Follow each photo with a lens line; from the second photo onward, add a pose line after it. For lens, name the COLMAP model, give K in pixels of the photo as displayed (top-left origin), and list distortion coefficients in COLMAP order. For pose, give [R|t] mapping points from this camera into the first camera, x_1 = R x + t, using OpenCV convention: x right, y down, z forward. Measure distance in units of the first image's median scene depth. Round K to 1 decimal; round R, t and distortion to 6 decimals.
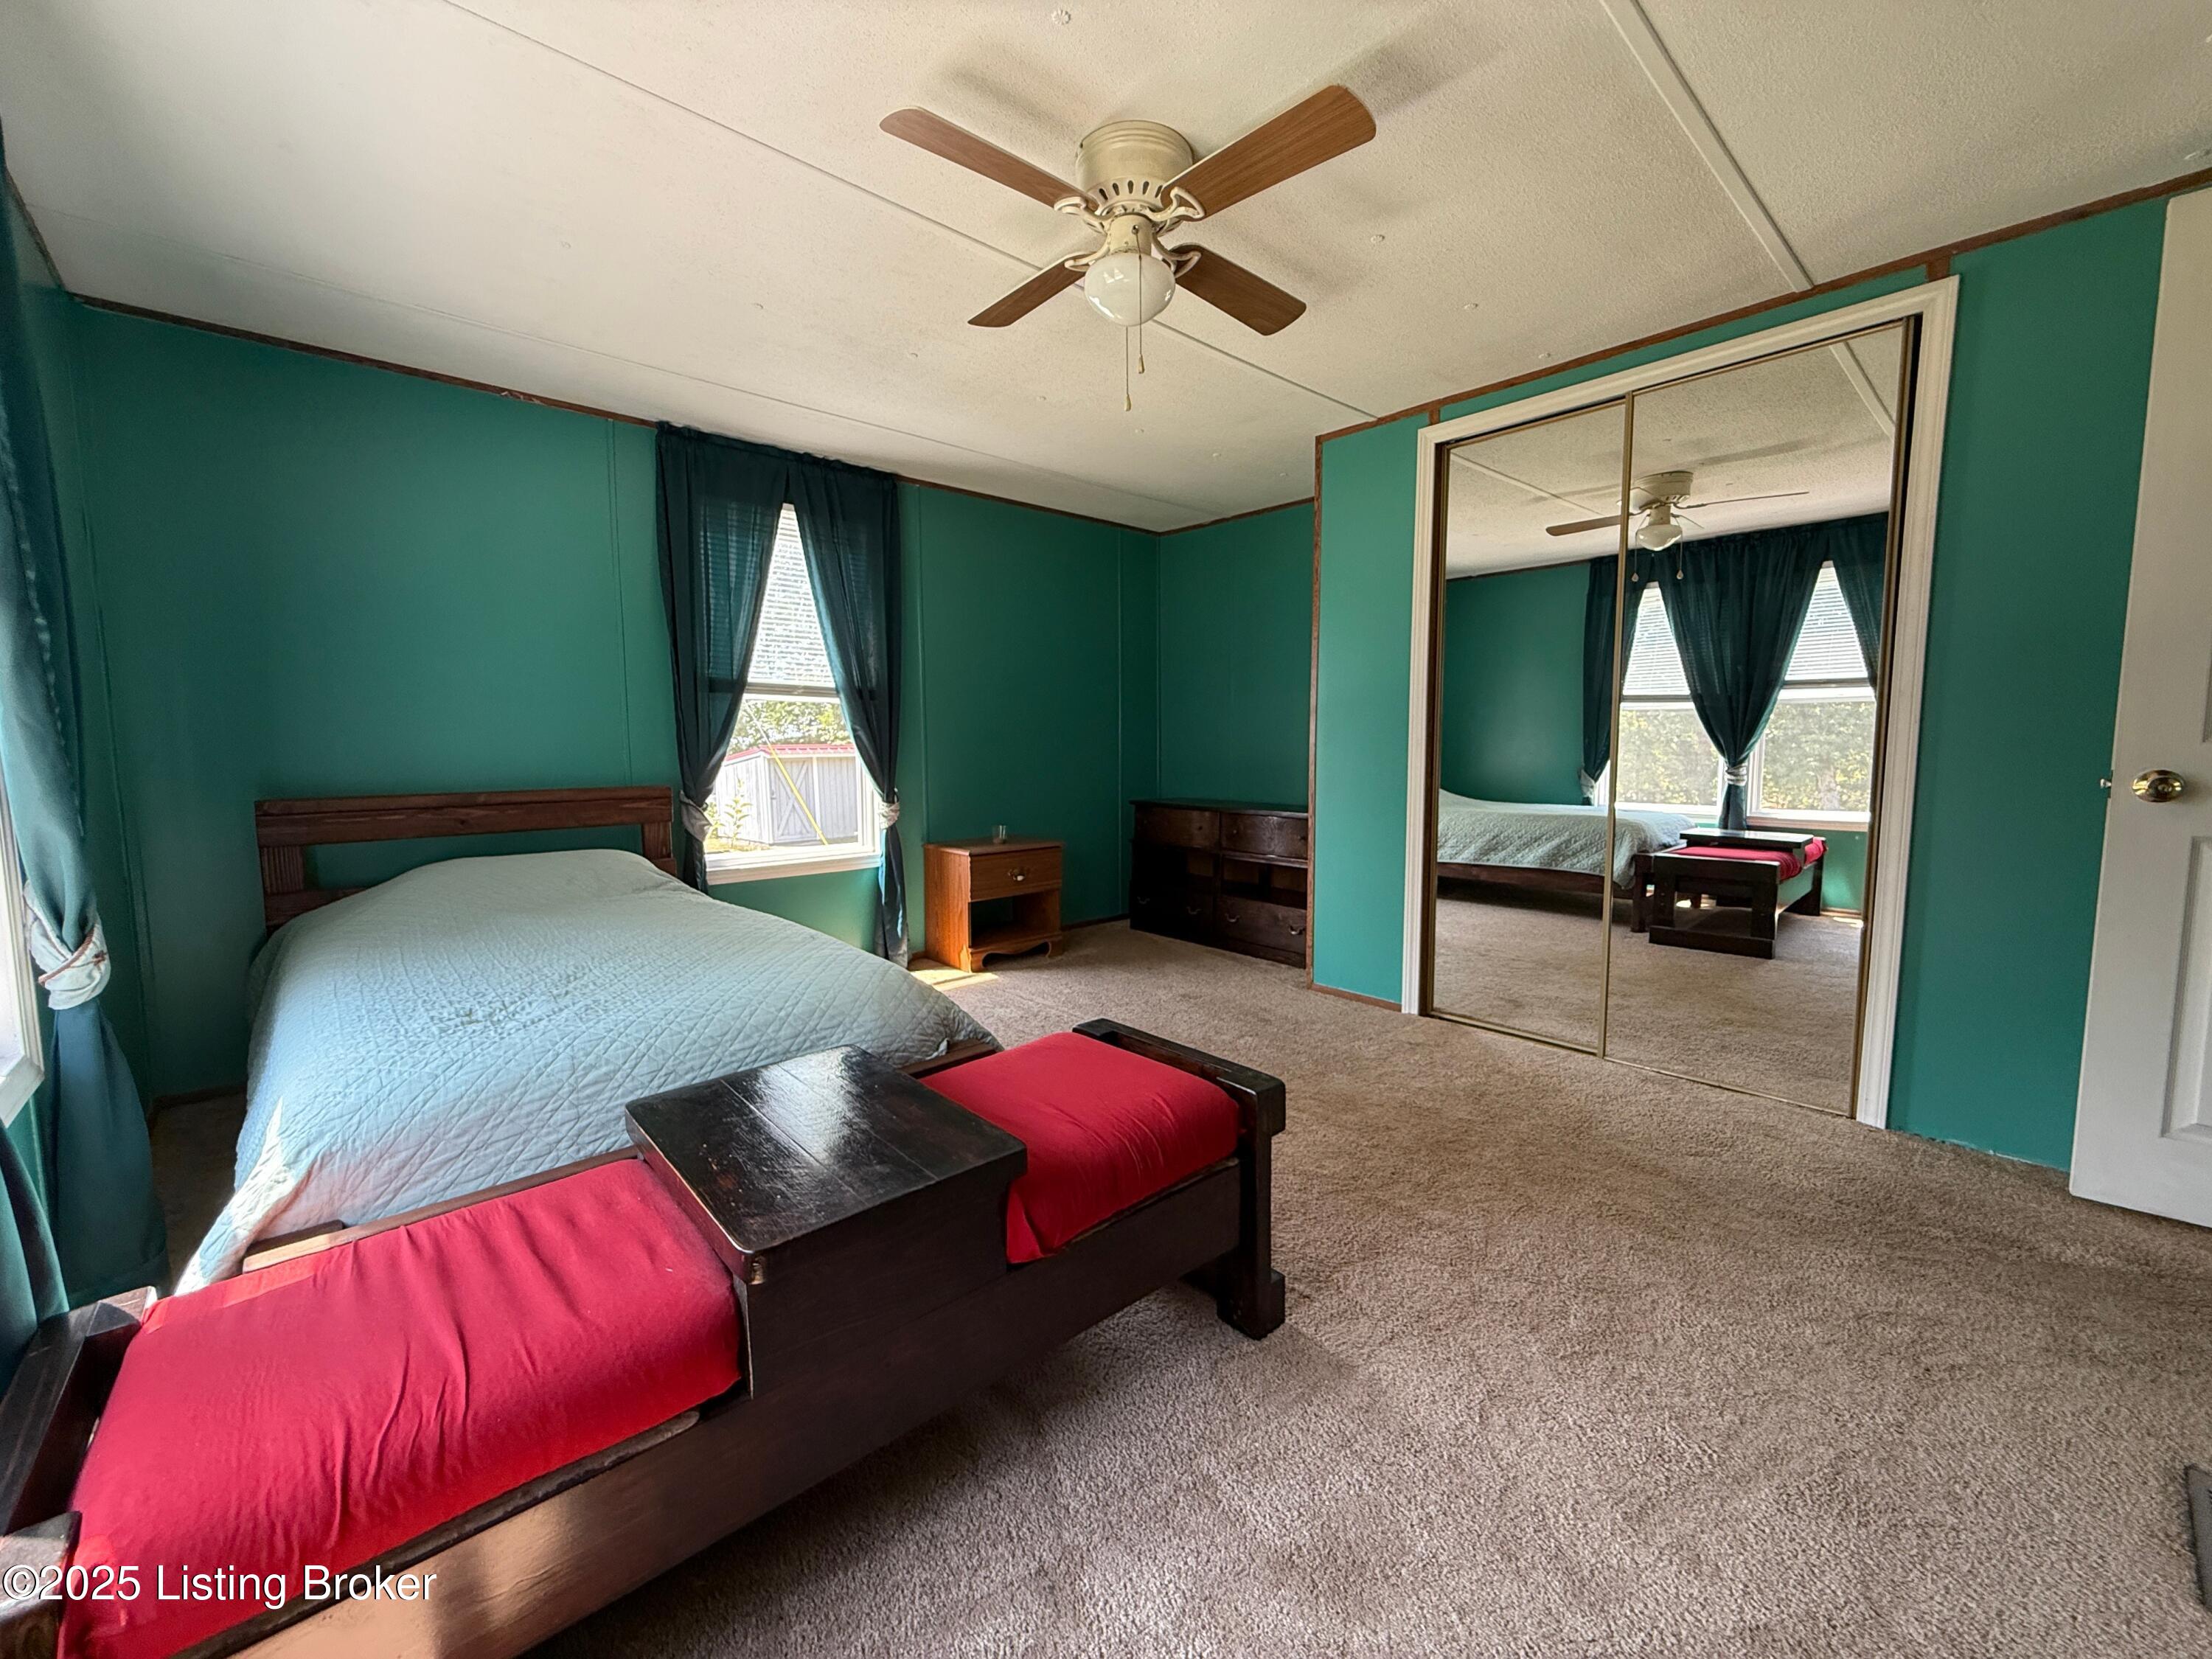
lens RADIAL K [[886.2, 0, 1096.2], [0, 886.2, 830.1], [0, 0, 1]] dist [-0.002506, 0.005260]
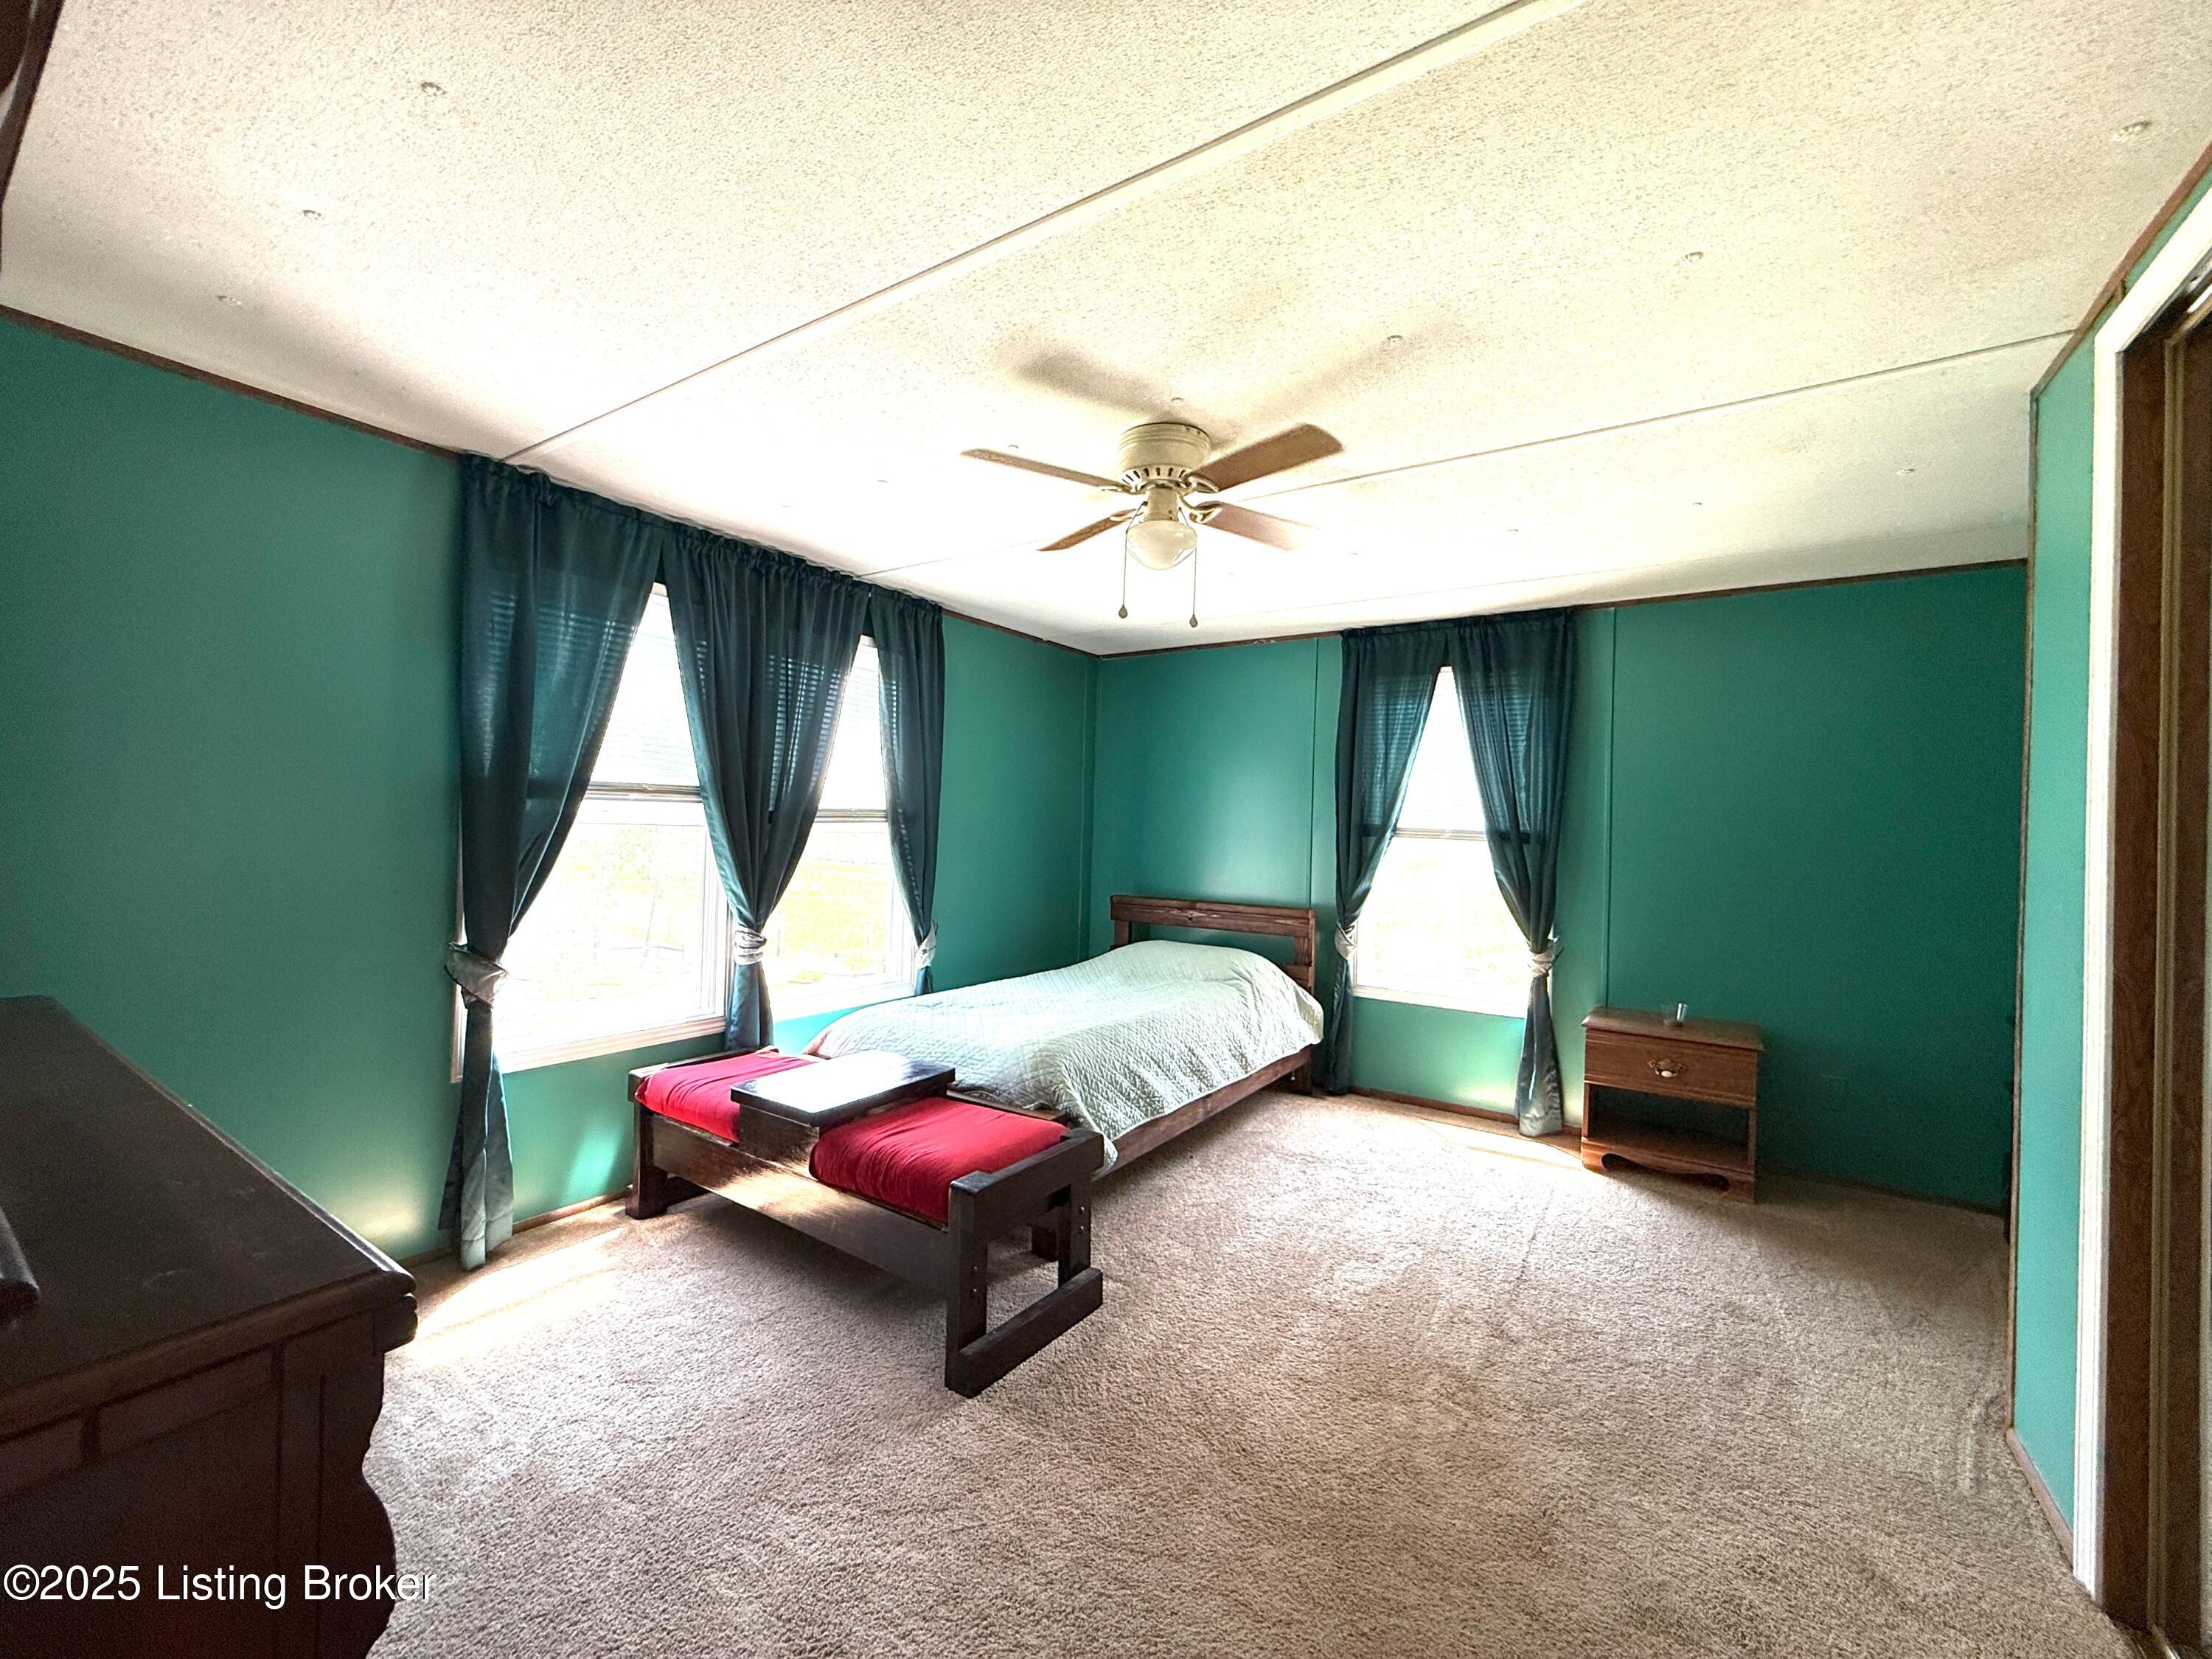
lens RADIAL K [[886.2, 0, 1096.2], [0, 886.2, 830.1], [0, 0, 1]] dist [-0.002506, 0.005260]
pose [[0.237245, 0.012472, -0.971370, 0.600726], [-0.131444, 0.991134, -0.019378, -0.084641], [0.962516, 0.132278, 0.236781, 0.332515]]
